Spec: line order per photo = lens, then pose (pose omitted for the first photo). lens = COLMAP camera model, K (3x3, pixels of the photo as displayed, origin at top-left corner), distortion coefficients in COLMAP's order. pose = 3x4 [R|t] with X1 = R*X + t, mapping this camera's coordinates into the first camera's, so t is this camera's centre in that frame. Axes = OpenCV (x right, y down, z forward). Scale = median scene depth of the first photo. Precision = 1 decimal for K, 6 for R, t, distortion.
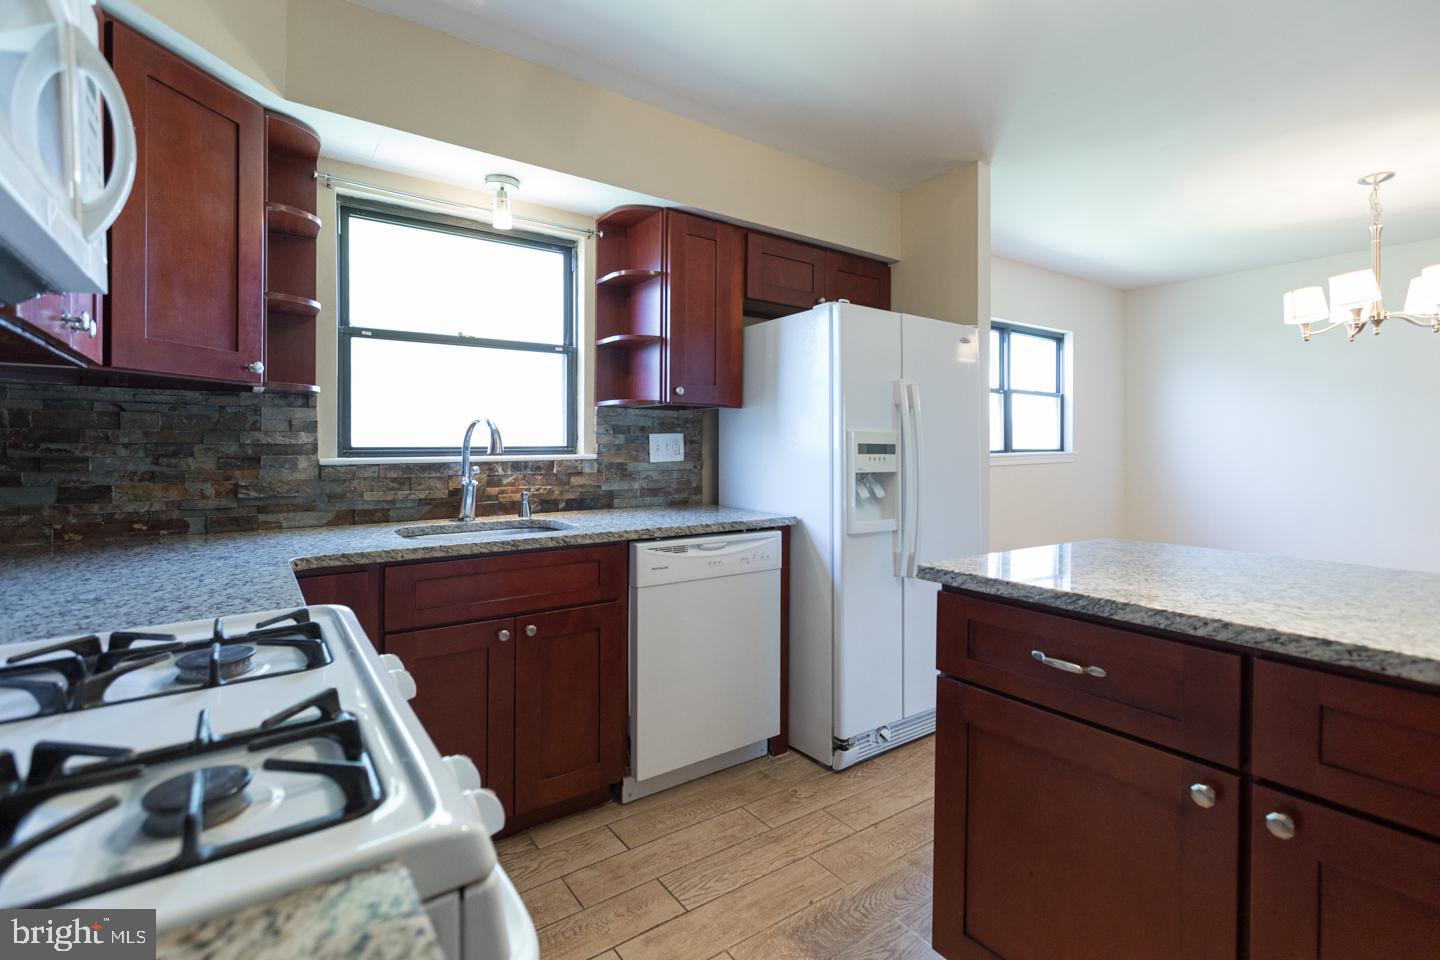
lens RADIAL K [[666.8, 0, 720.2], [0, 666.8, 446.3], [0, 0, 1]] dist [0.001035, -0.000013]
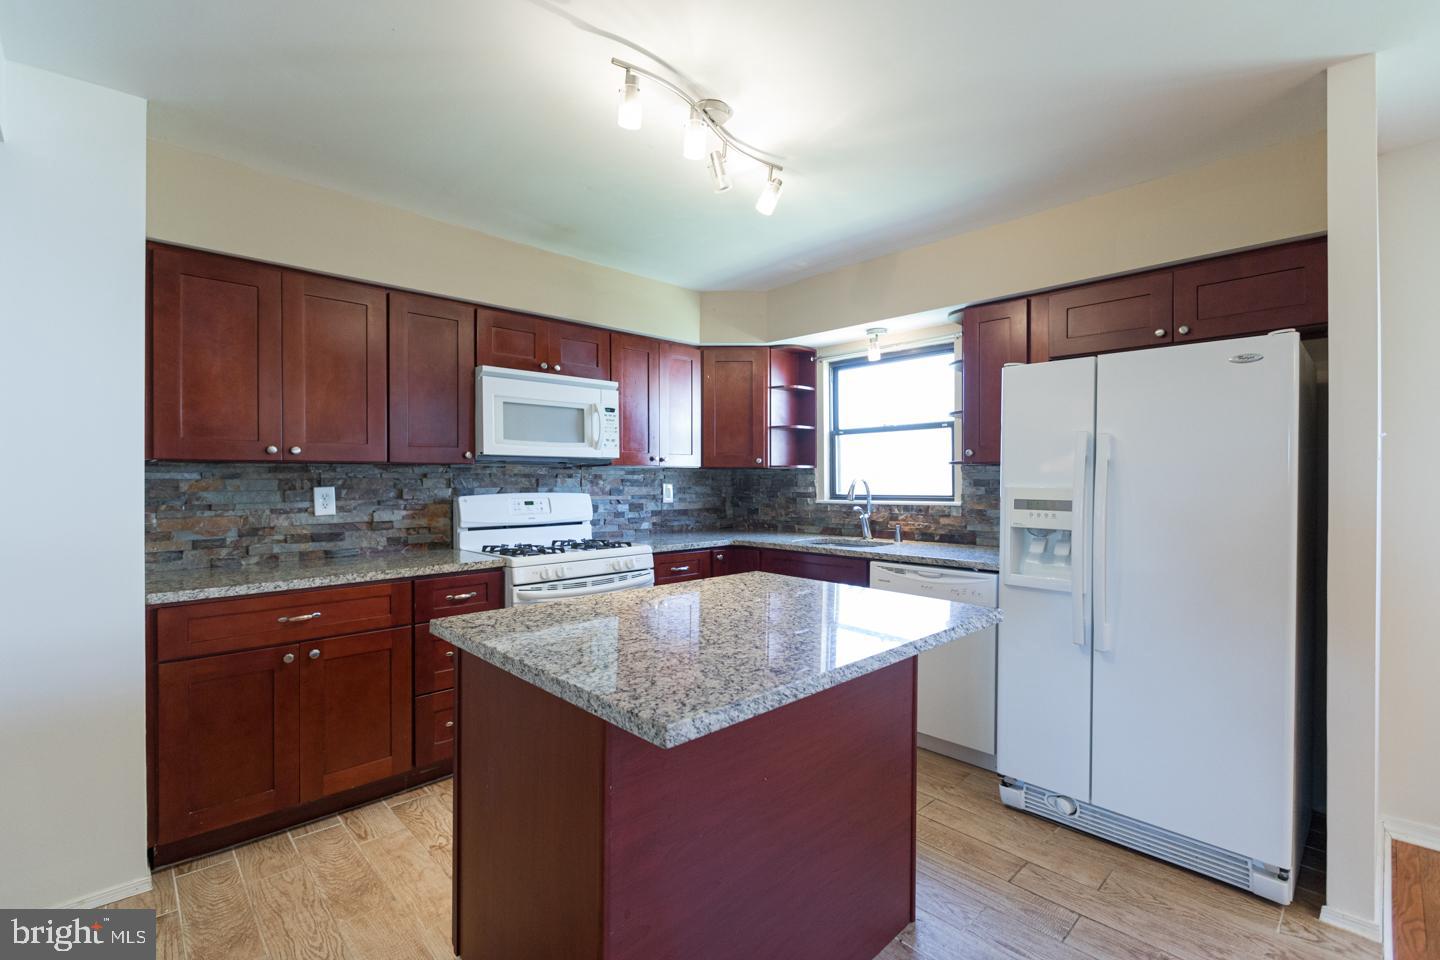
lens RADIAL K [[639.2, 0, 716.7], [0, 639.2, 480.7], [0, 0, 1]] dist [0.001072, -0.000249]
pose [[0.140963, -0.003233, -0.990010, 1.106028], [-0.000839, 0.999994, -0.003385, -0.028484], [0.990015, 0.001308, 0.140959, 0.386436]]
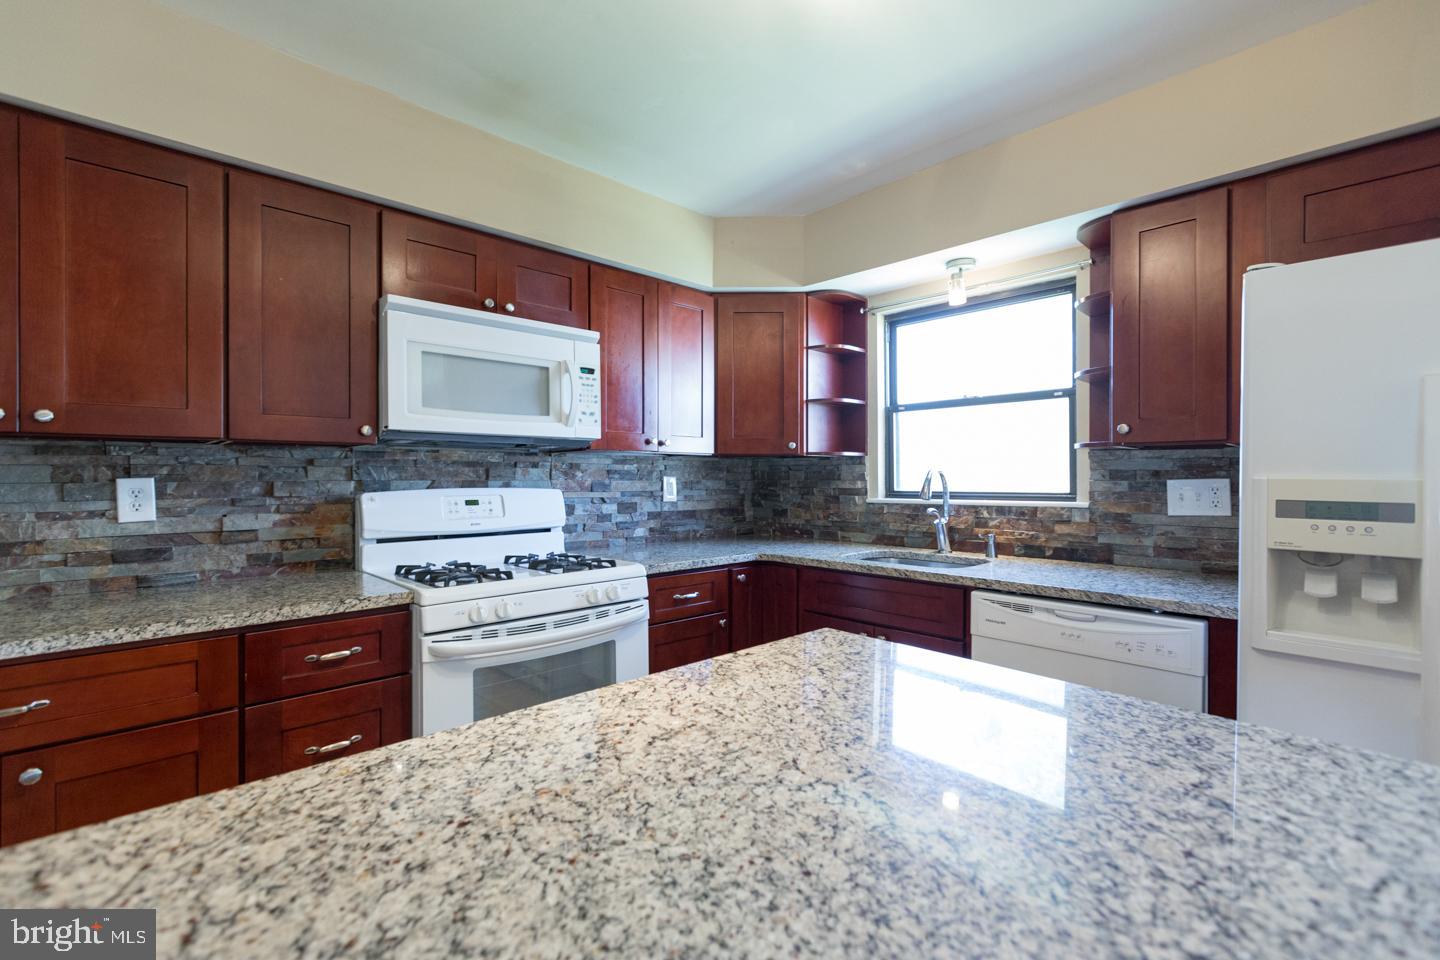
lens RADIAL K [[641.9, 0, 717.4], [0, 641.9, 473.3], [0, 0, 1]] dist [0.001128, -0.000900]
pose [[0.136155, -0.008582, -0.990650, 0.691250], [-0.002679, 0.999956, -0.009031, -0.020761], [0.990684, 0.003883, 0.136126, 0.416937]]
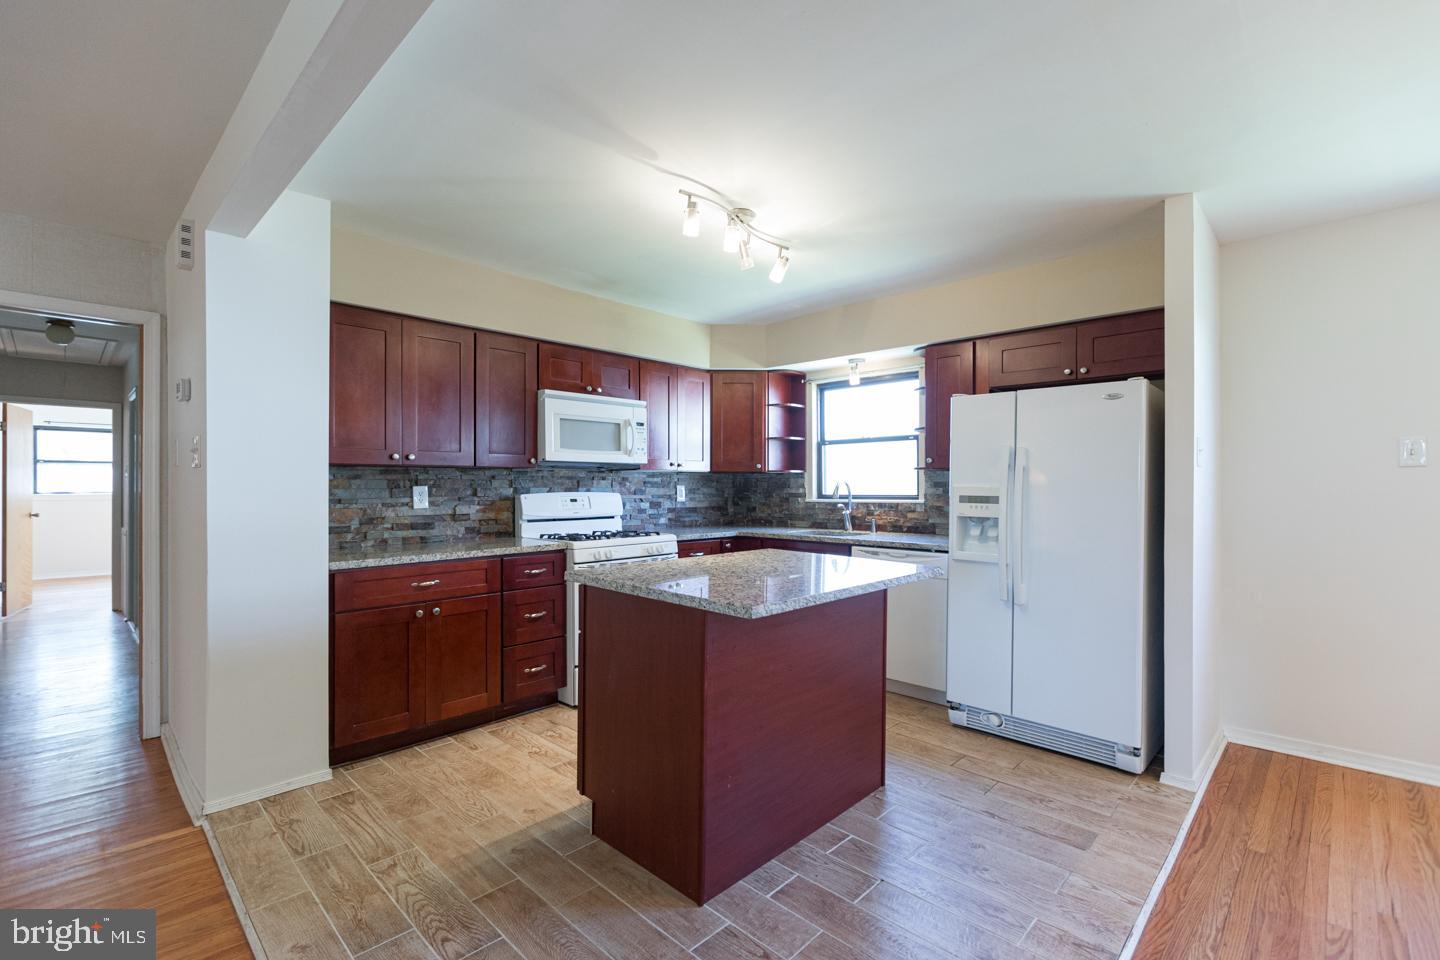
lens RADIAL K [[639.2, 0, 716.7], [0, 639.2, 480.7], [0, 0, 1]] dist [0.001072, -0.000249]
pose [[0.176039, -0.010964, -0.984322, 1.409215], [-0.003276, 0.999926, -0.011724, -0.017531], [0.984378, 0.005289, 0.175990, 0.251876]]
